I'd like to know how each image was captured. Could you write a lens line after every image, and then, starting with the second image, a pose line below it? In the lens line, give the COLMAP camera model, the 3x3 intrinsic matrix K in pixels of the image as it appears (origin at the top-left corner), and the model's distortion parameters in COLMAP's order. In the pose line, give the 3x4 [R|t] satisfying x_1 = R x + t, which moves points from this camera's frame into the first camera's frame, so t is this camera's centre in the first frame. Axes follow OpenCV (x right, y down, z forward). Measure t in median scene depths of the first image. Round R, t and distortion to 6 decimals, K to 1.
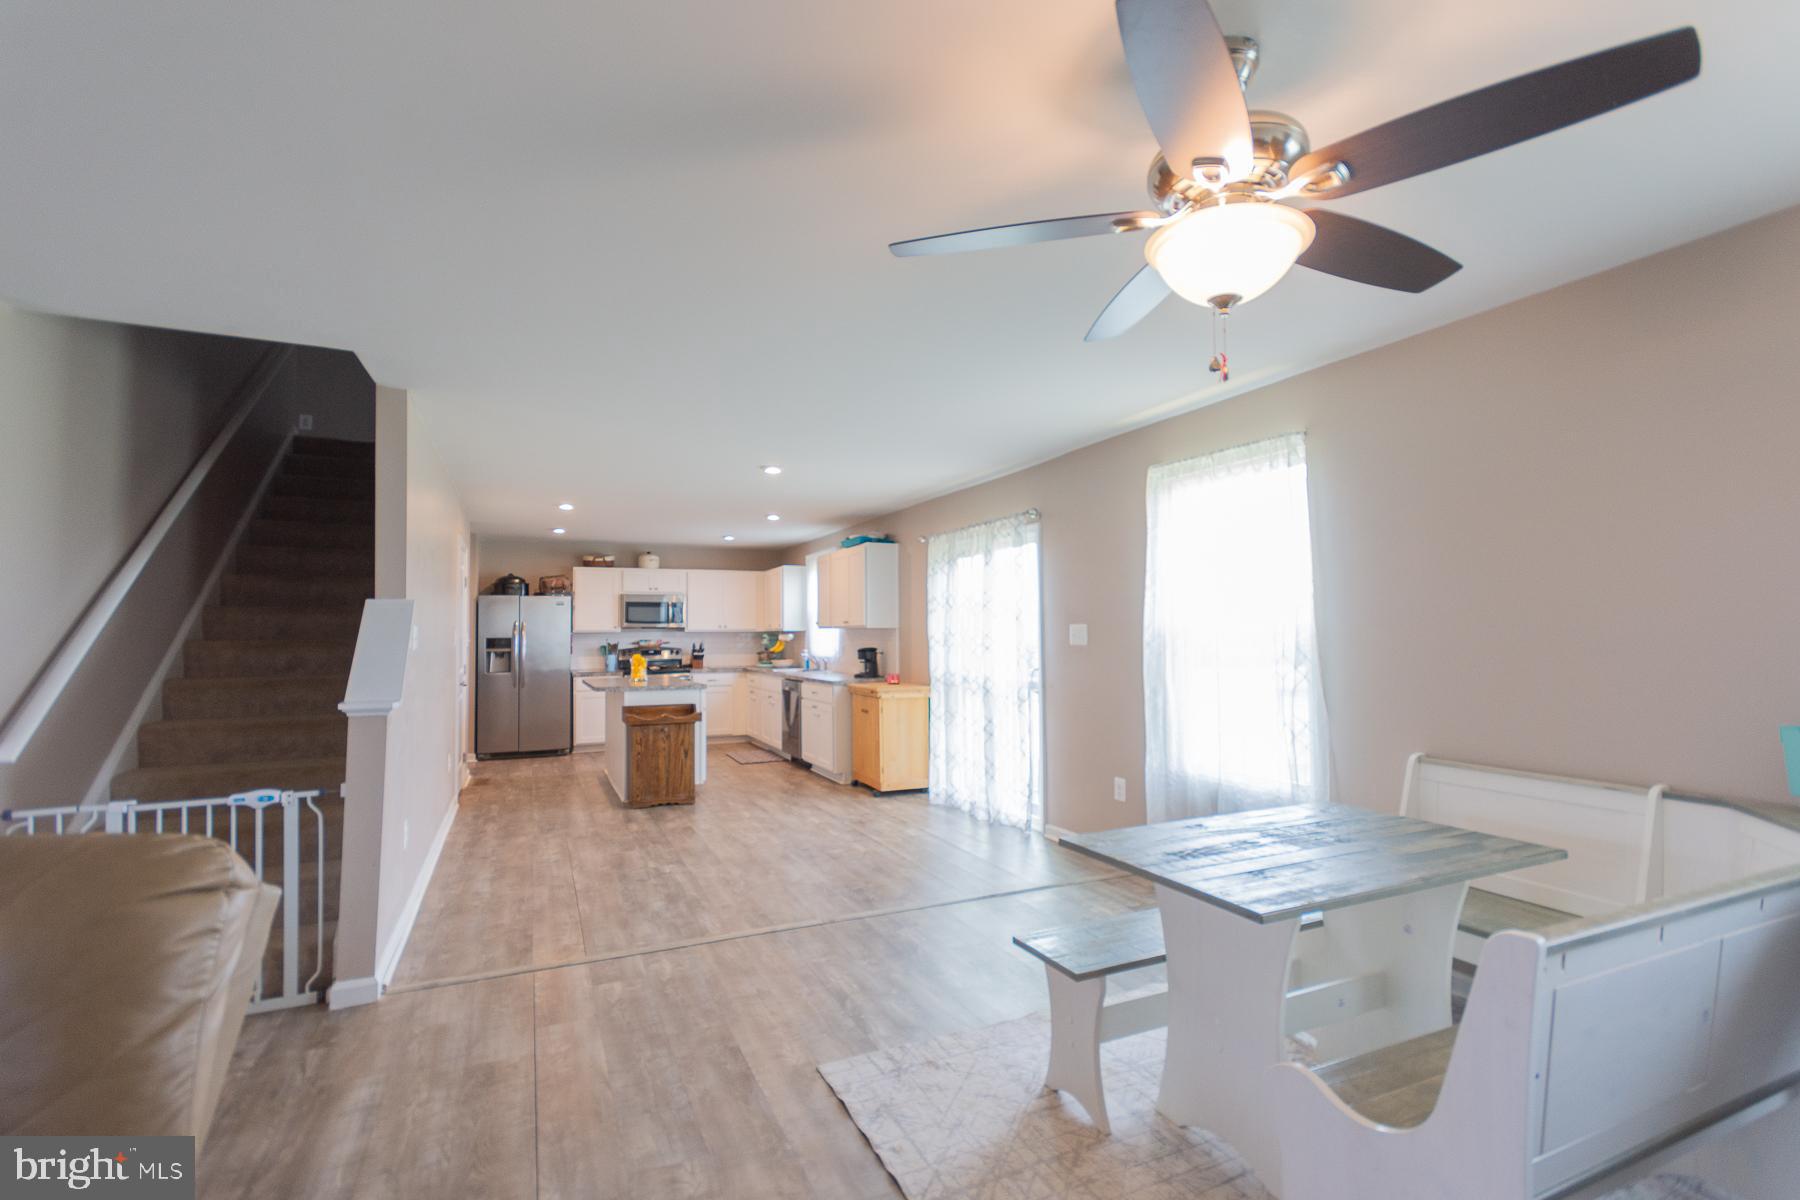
lens RADIAL K [[820.7, 0, 901.4], [0, 820.7, 601.0], [0, 0, 1]] dist [0.003964, 0.000368]
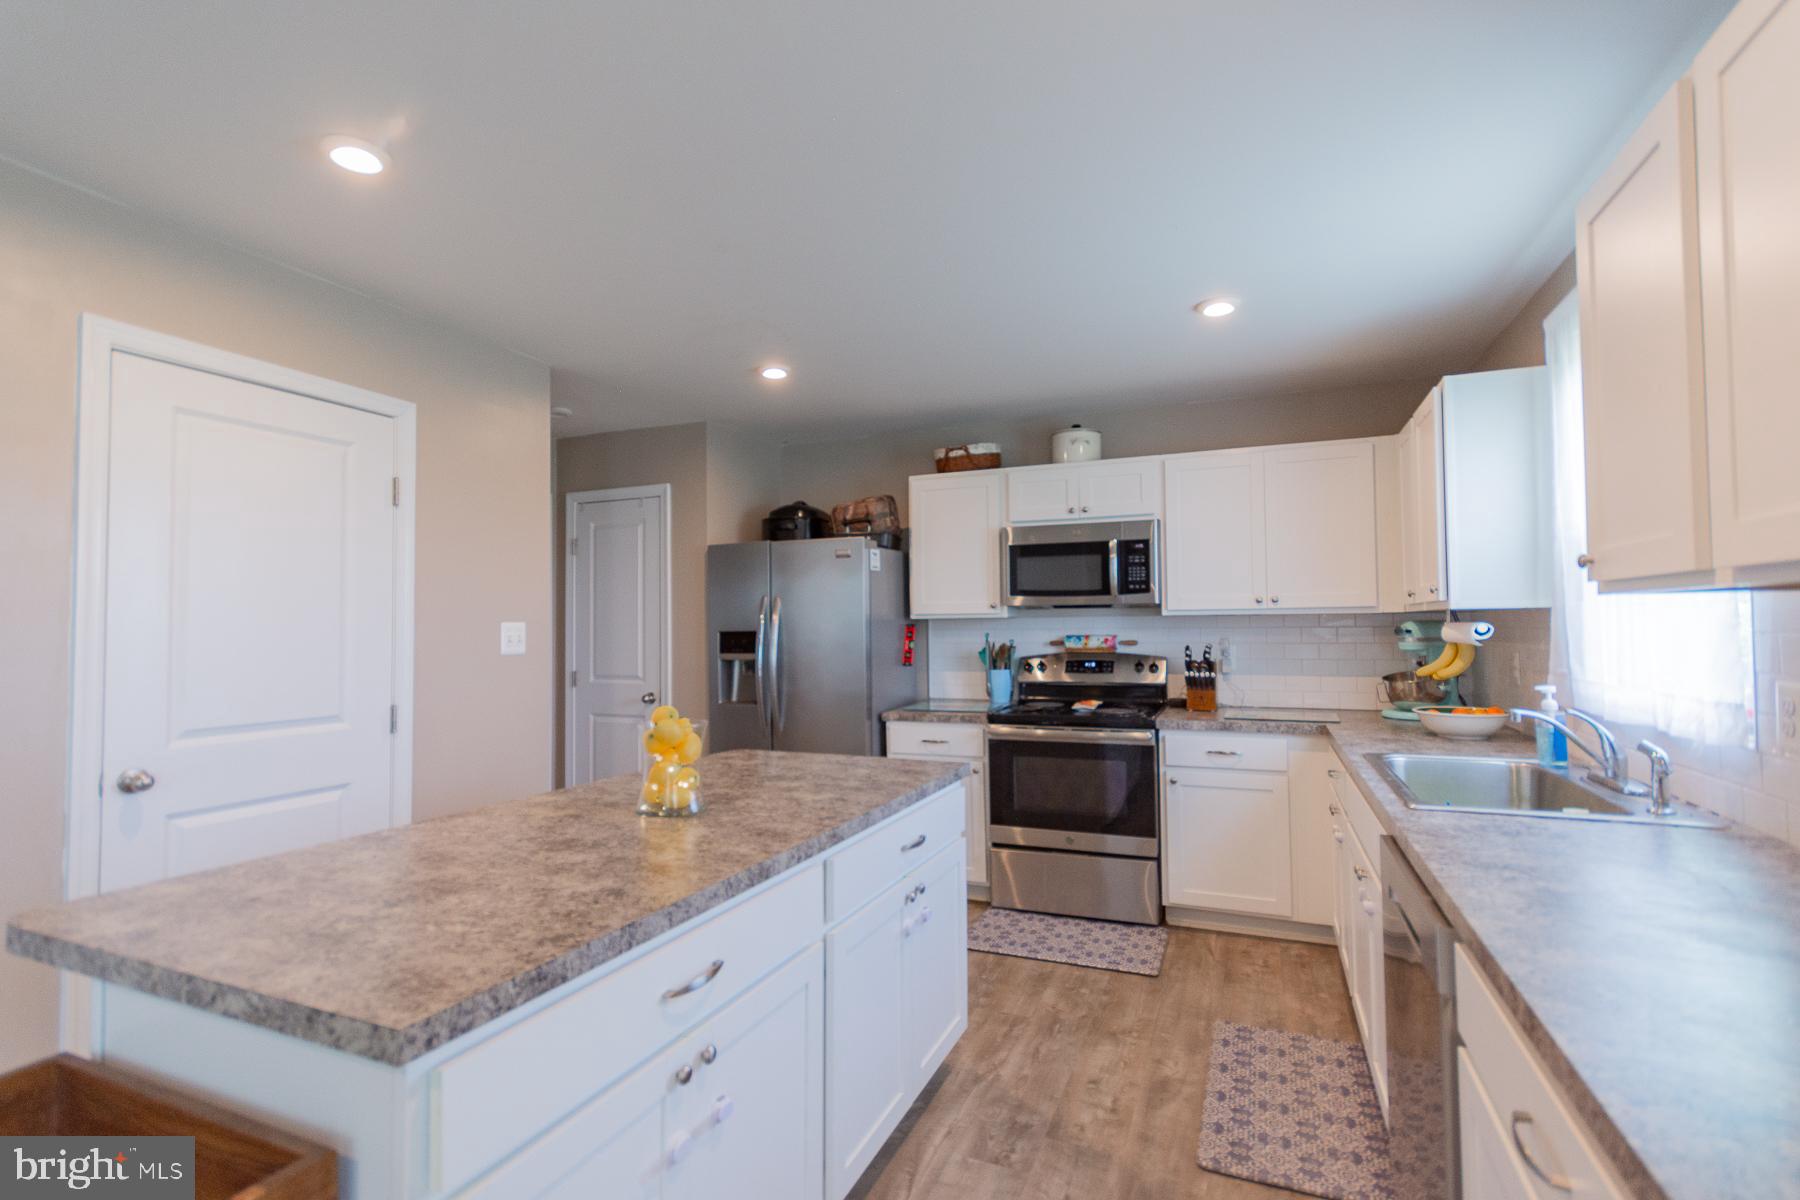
lens RADIAL K [[832.6, 0, 900.0], [0, 832.6, 600.0], [0, 0, 1]] dist [-0.000173, 0.000193]
pose [[0.677348, -0.021162, -0.735358, -0.066284], [0.033750, 0.999428, 0.002327, 0.027931], [0.734888, -0.026395, 0.677674, 0.718089]]
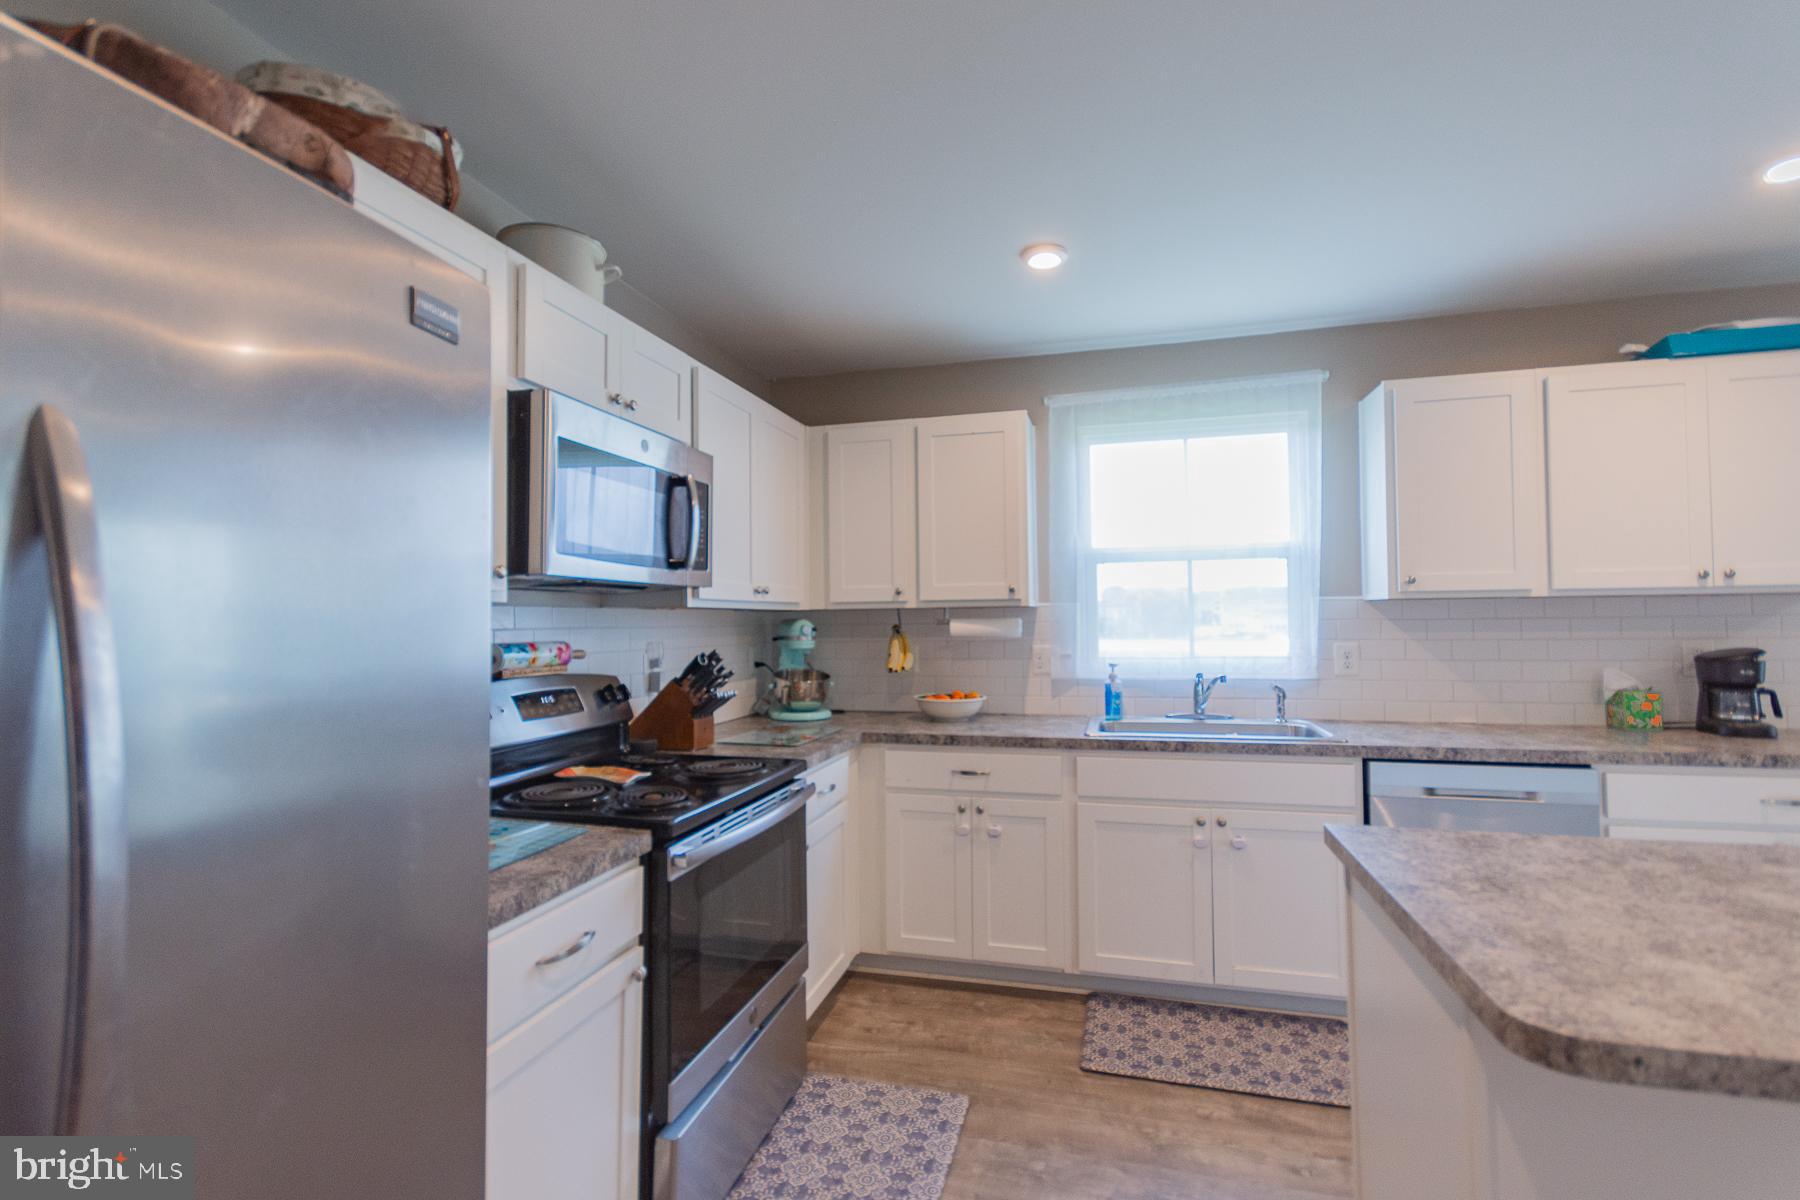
lens RADIAL K [[820.7, 0, 901.4], [0, 820.7, 601.0], [0, 0, 1]] dist [0.003964, 0.000368]
pose [[0.636835, 0.019623, 0.770750, -0.457204], [-0.024584, 0.999685, -0.005138, 0.039323], [-0.770608, -0.015676, 0.637117, 0.884360]]
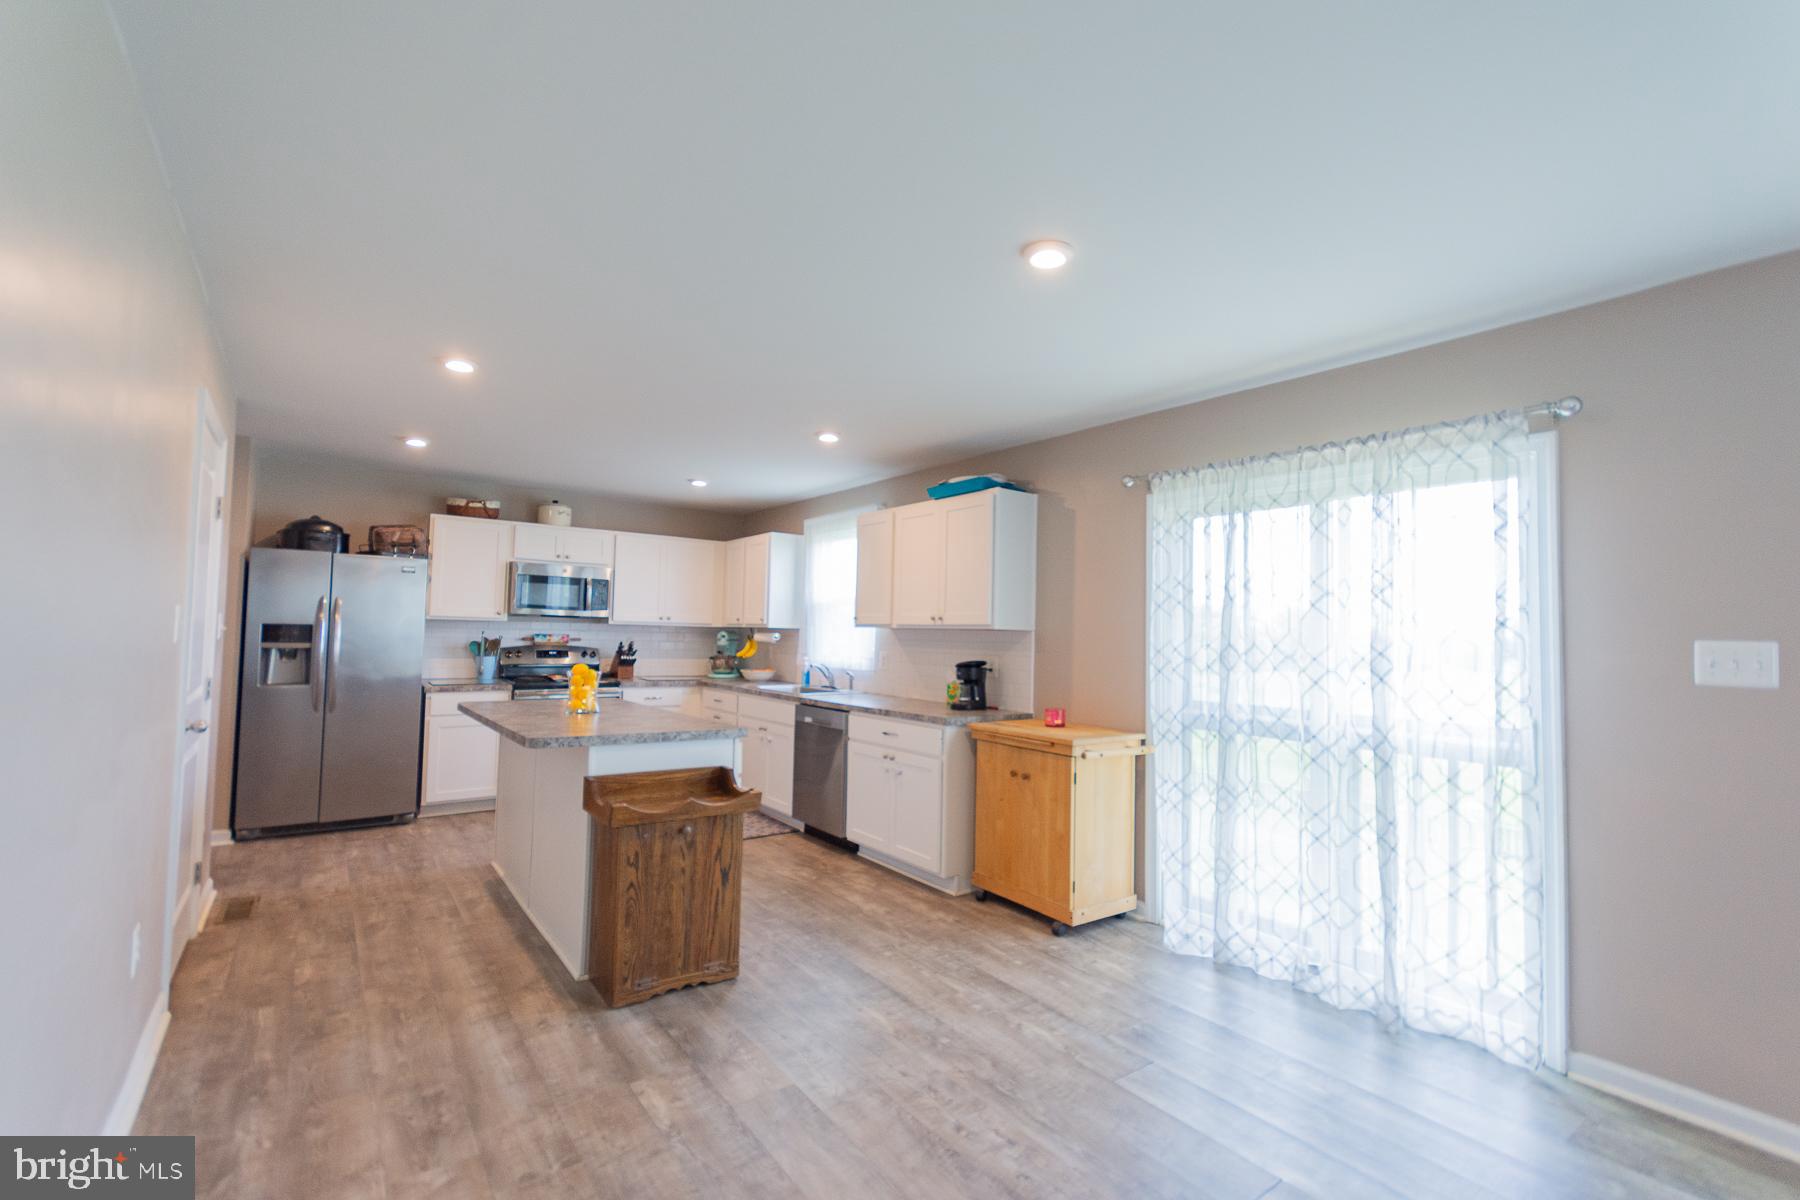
lens RADIAL K [[783.5, 0, 903.8], [0, 783.5, 601.8], [0, 0, 1]] dist [0.006648, -0.000291]
pose [[0.976374, 0.040907, 0.212181, -0.183998], [-0.040580, 0.999159, -0.005902, 0.015093], [-0.212244, -0.002848, 0.977213, 0.365348]]
